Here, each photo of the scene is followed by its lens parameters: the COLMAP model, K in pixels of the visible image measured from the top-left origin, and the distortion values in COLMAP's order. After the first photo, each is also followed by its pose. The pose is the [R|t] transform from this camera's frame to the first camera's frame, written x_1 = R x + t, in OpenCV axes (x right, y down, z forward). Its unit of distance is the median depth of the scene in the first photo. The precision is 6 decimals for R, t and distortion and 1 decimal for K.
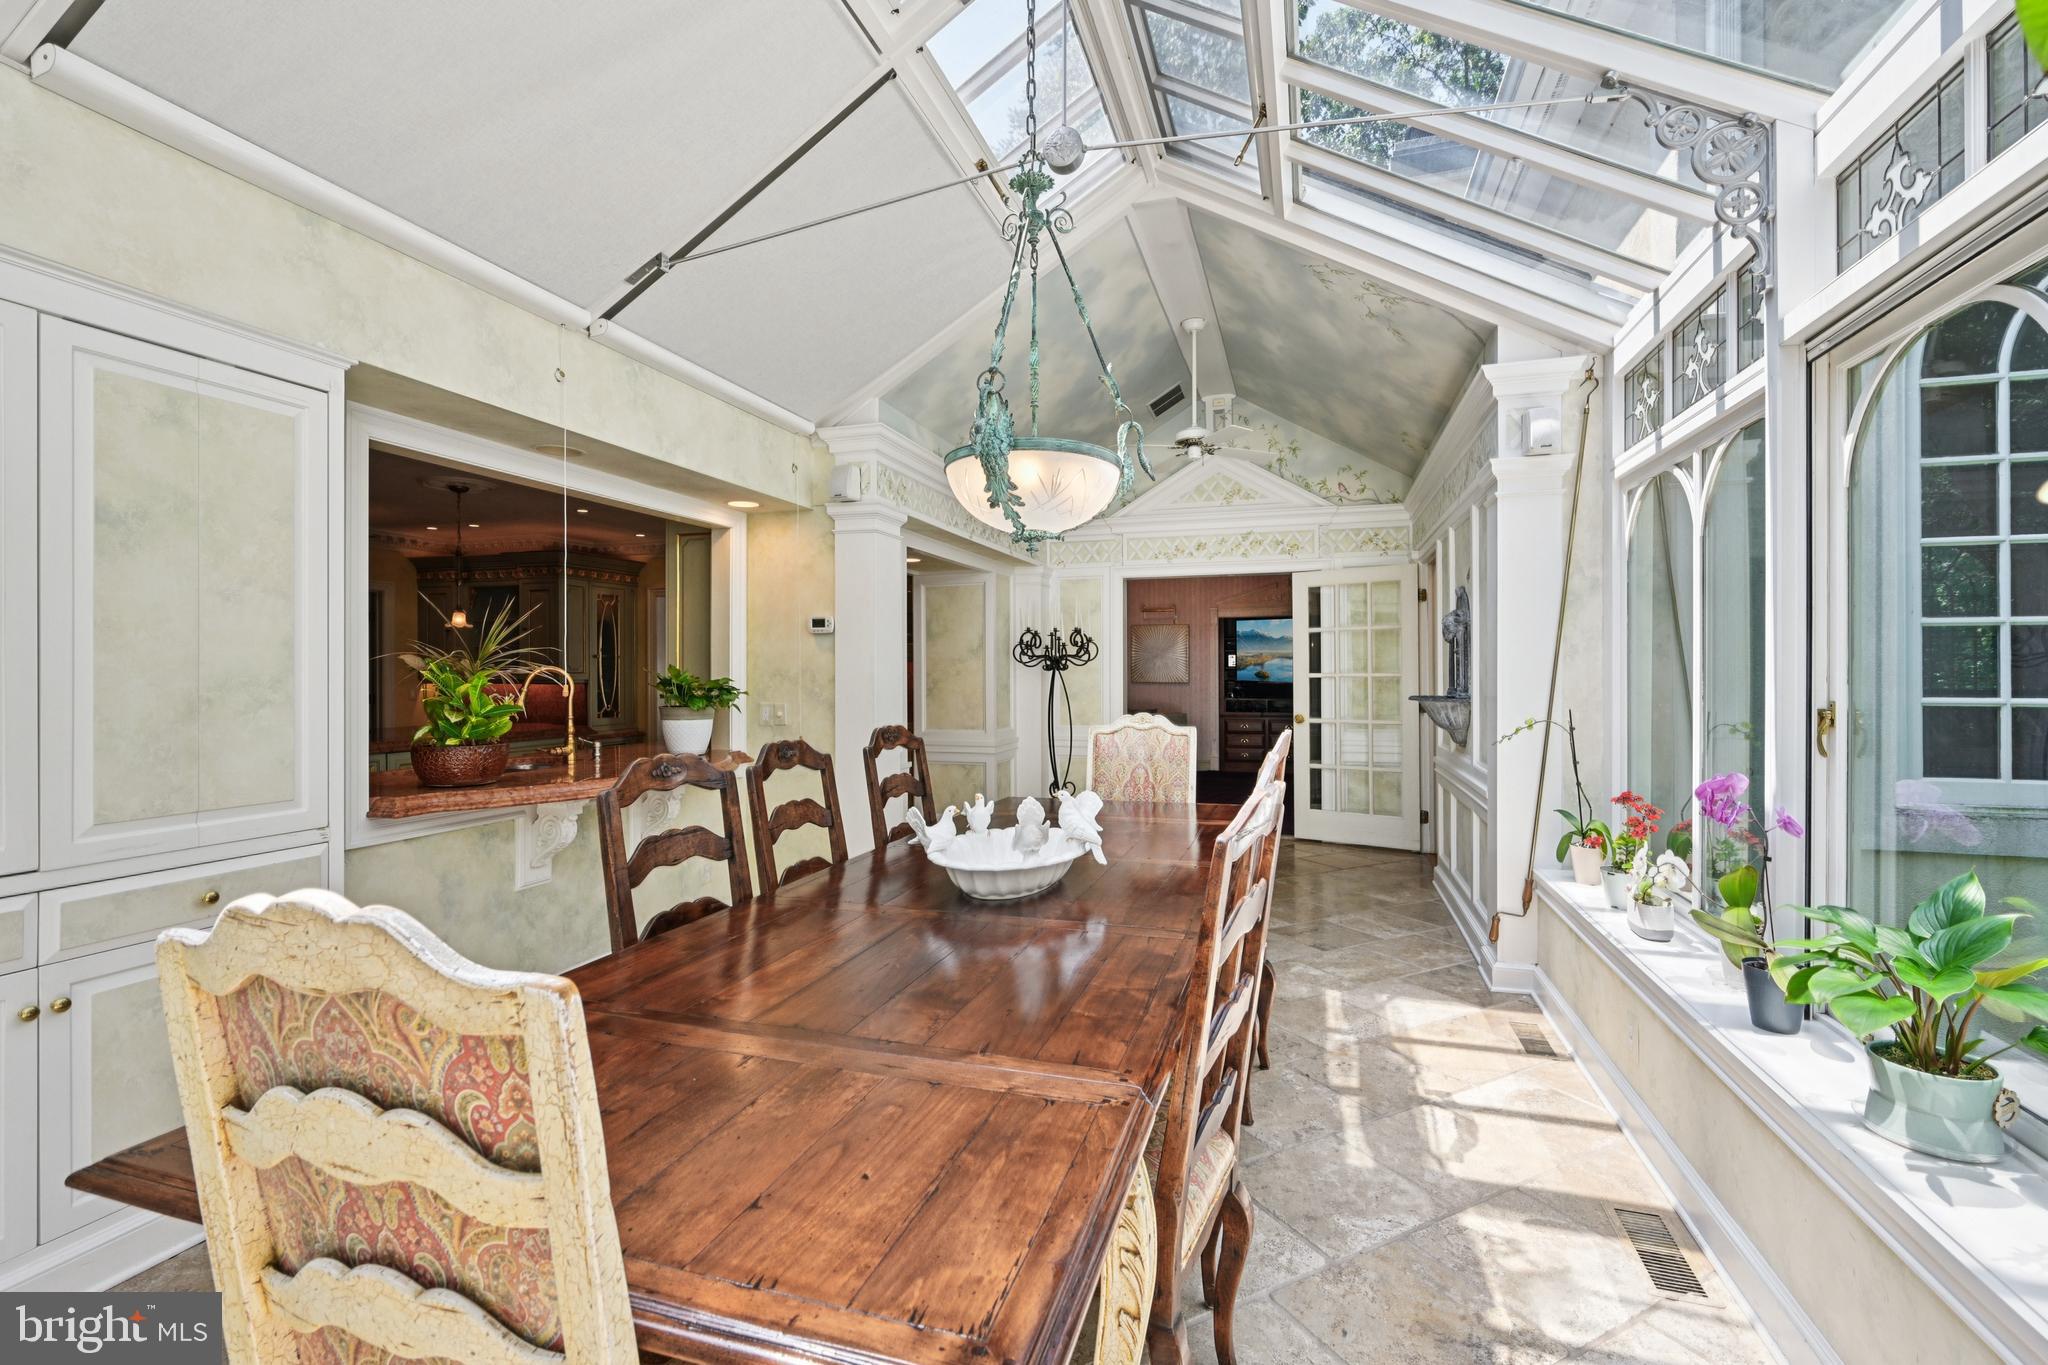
lens RADIAL K [[911.7, 0, 1023.0], [0, 911.7, 674.4], [0, 0, 1]] dist [-0.024382, -0.000224]
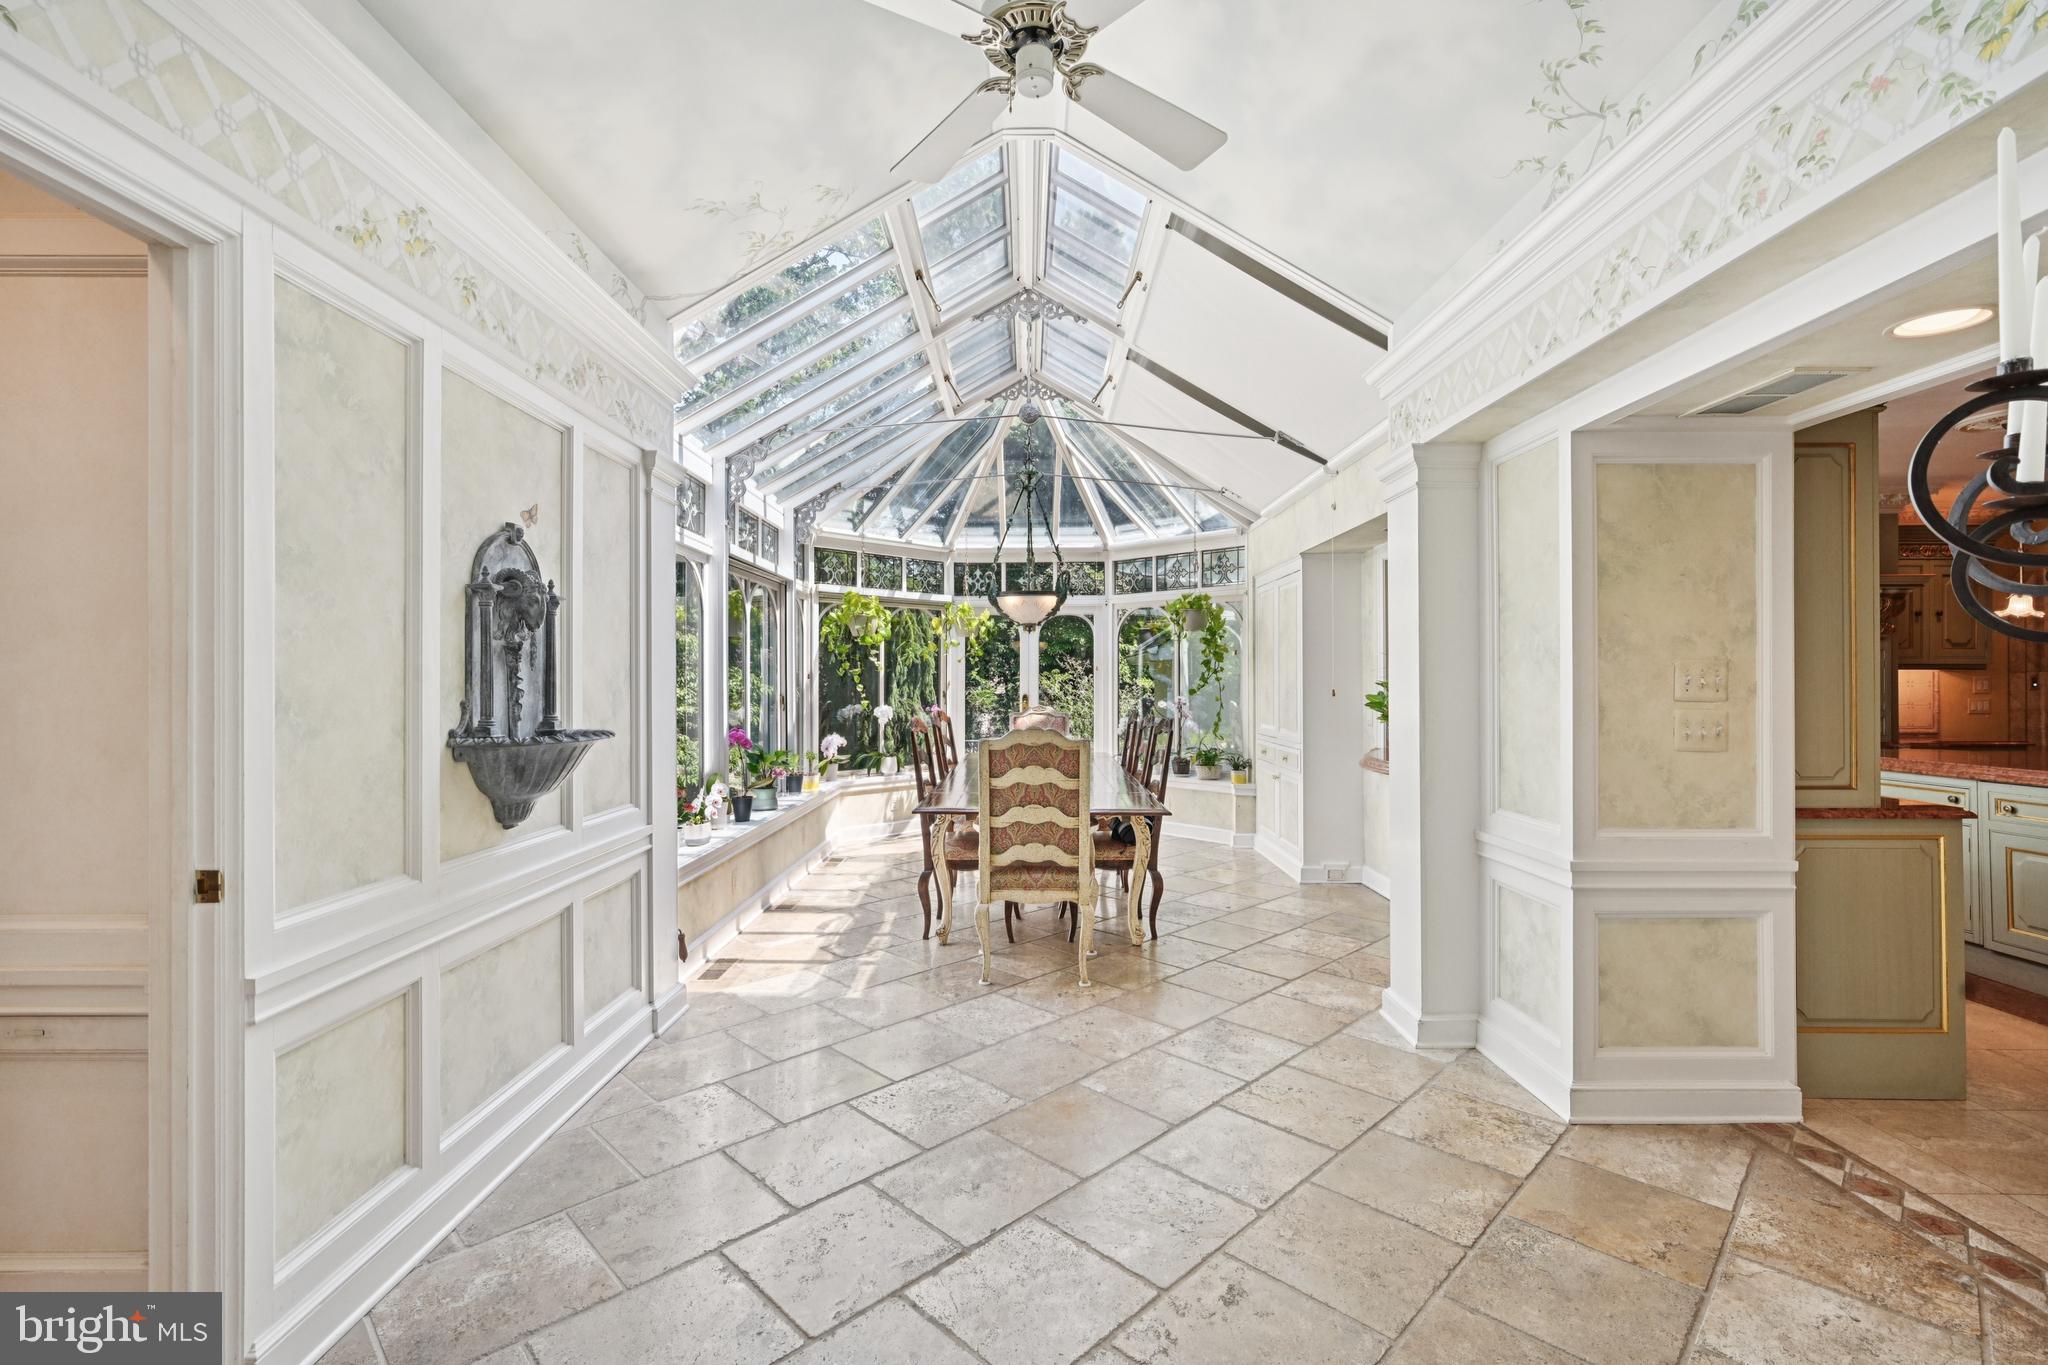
lens RADIAL K [[911.7, 0, 1024.5], [0, 911.7, 680.7], [0, 0, 1]] dist [-0.024382, -0.000224]
pose [[-0.954464, -0.003227, -0.298310, 0.490749], [-0.003554, 0.999994, 0.000554, -0.000370], [0.298306, 0.001589, -0.954469, 2.141686]]
